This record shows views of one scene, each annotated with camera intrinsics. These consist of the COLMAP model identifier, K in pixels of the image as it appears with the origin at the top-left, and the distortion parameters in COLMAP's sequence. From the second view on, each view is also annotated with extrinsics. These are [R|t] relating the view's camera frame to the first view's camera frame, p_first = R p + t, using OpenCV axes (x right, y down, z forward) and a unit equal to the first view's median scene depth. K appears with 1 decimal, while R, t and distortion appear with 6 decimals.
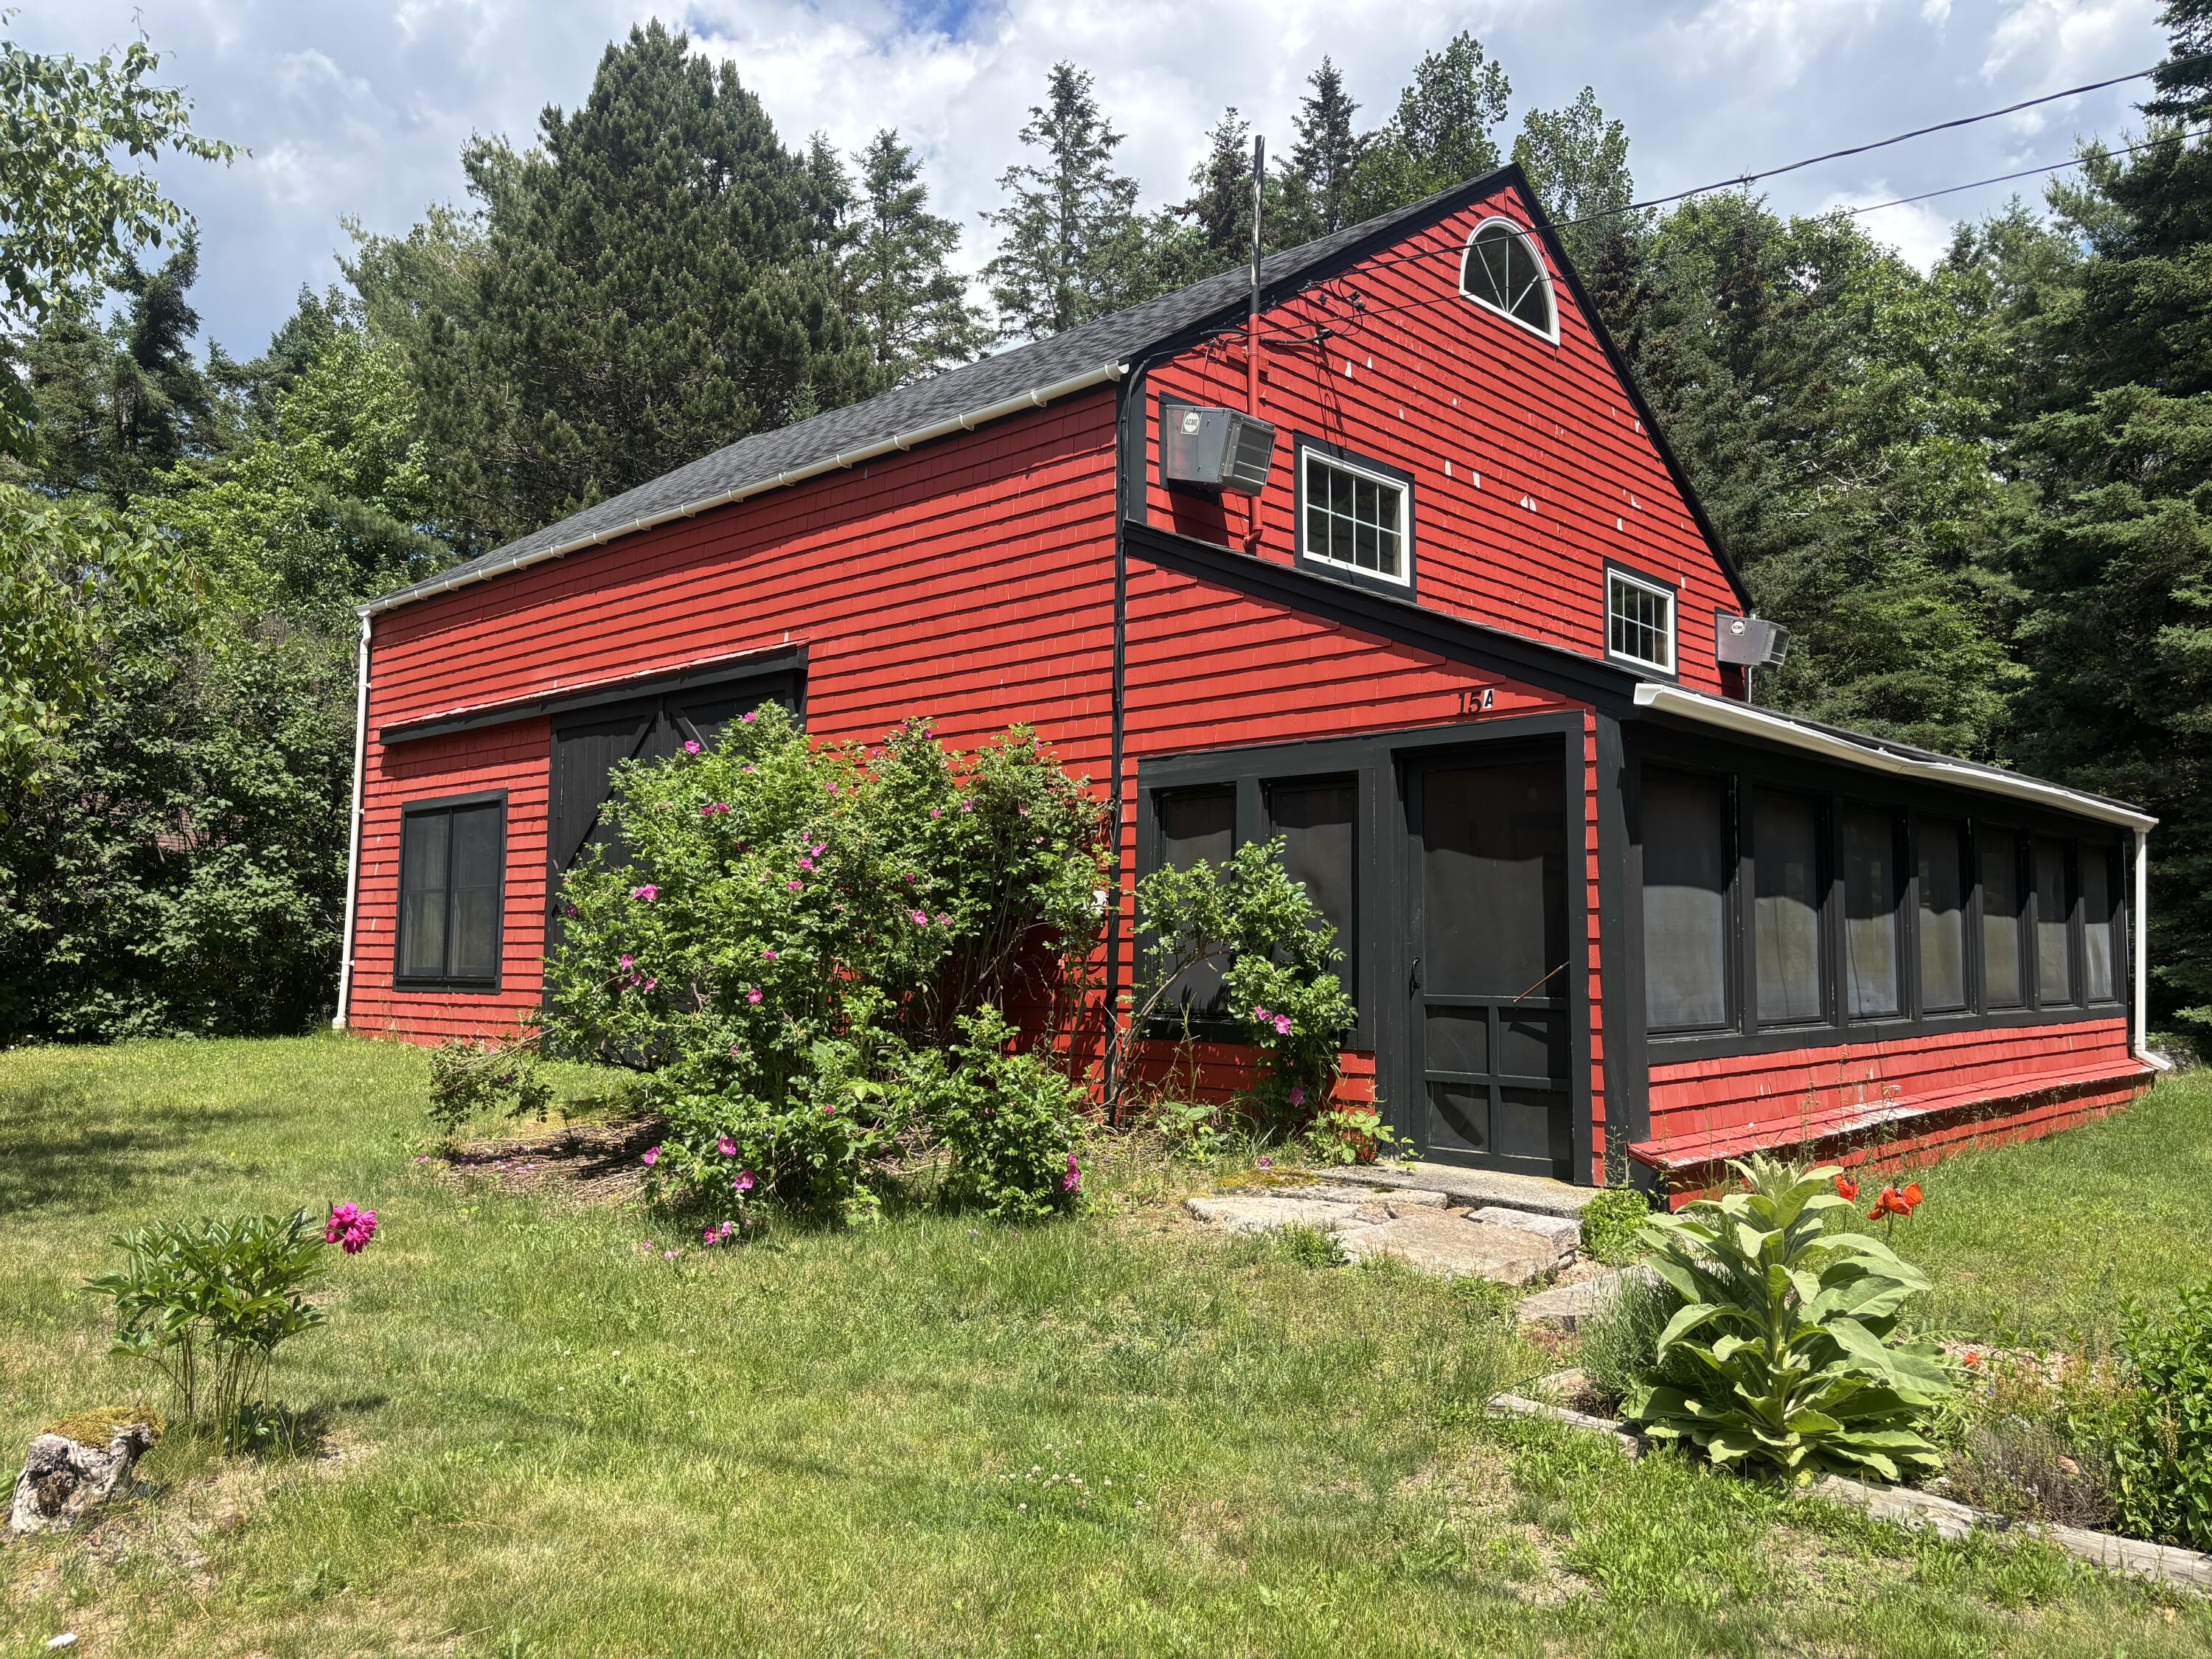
lens RADIAL K [[1665.6, 0, 1106.4], [0, 1665.6, 829.4], [0, 0, 1]] dist [0.015304, -0.007223]
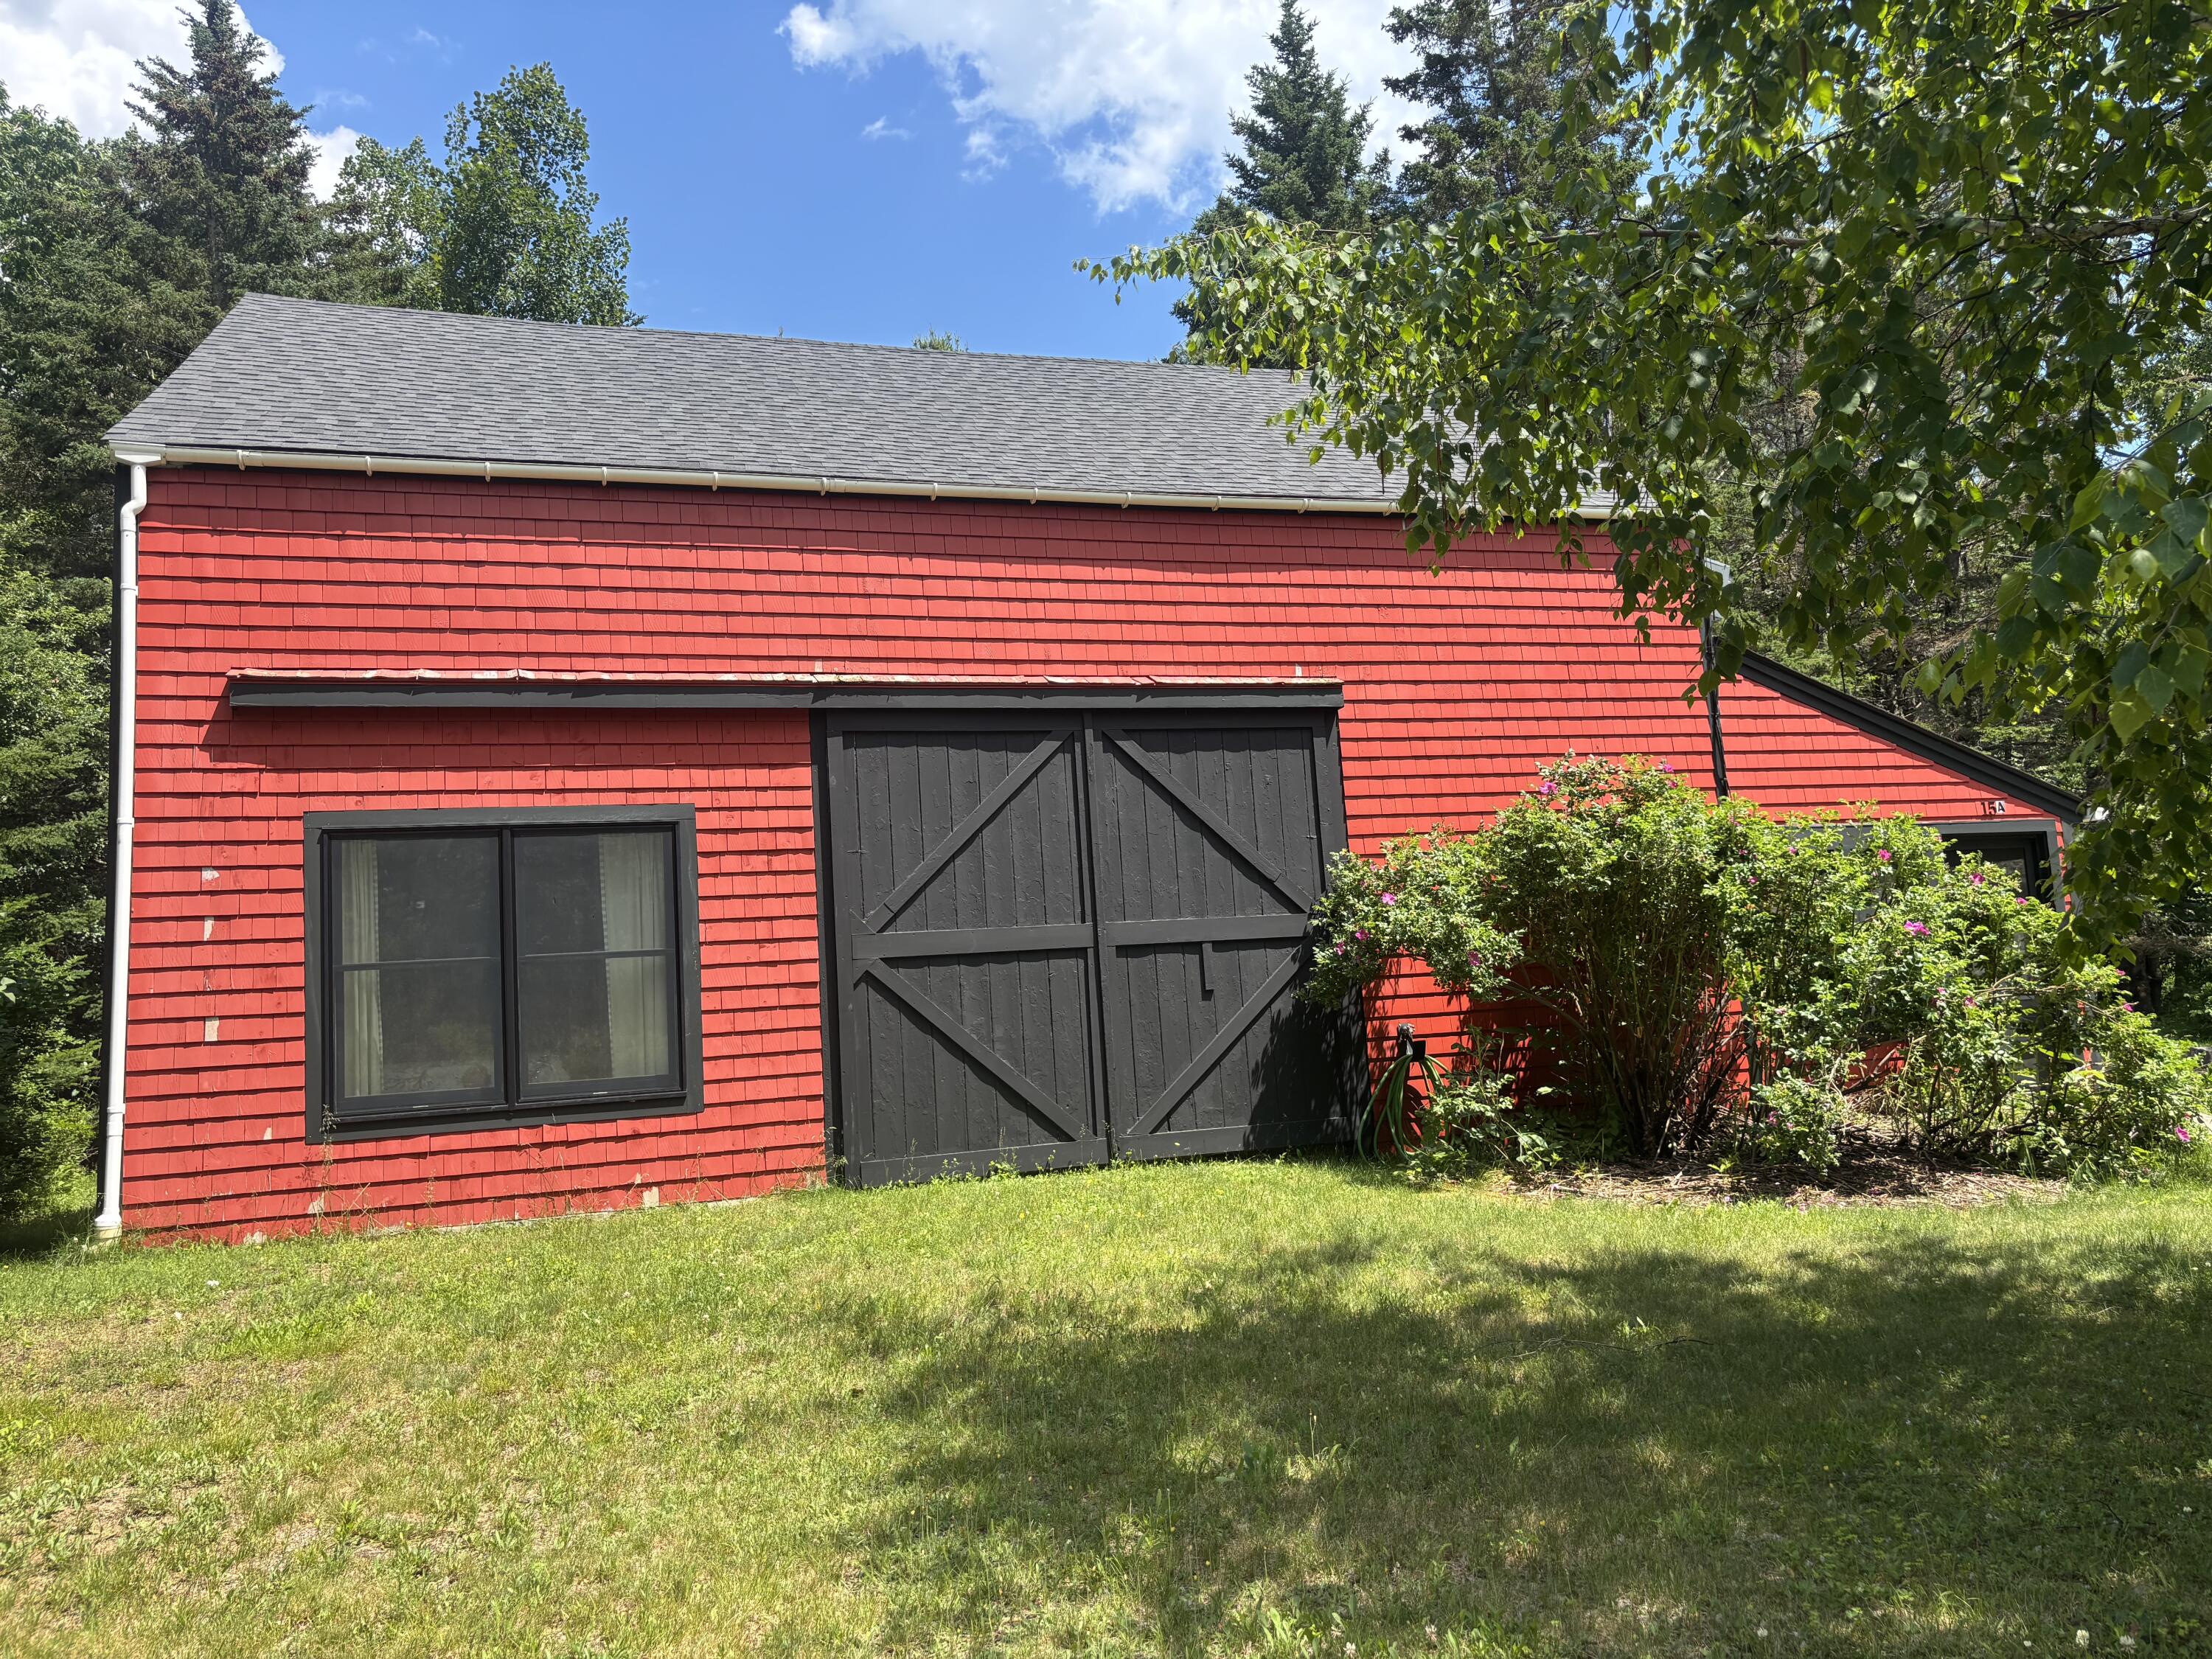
lens RADIAL K [[1665.6, 0, 1106.1], [0, 1665.6, 828.5], [0, 0, 1]] dist [0.015304, -0.007223]
pose [[0.507429, 0.088260, 0.857162, -1.051634], [0.005561, 0.994384, -0.105682, 0.069943], [-0.861676, 0.058393, 0.504088, 0.645046]]
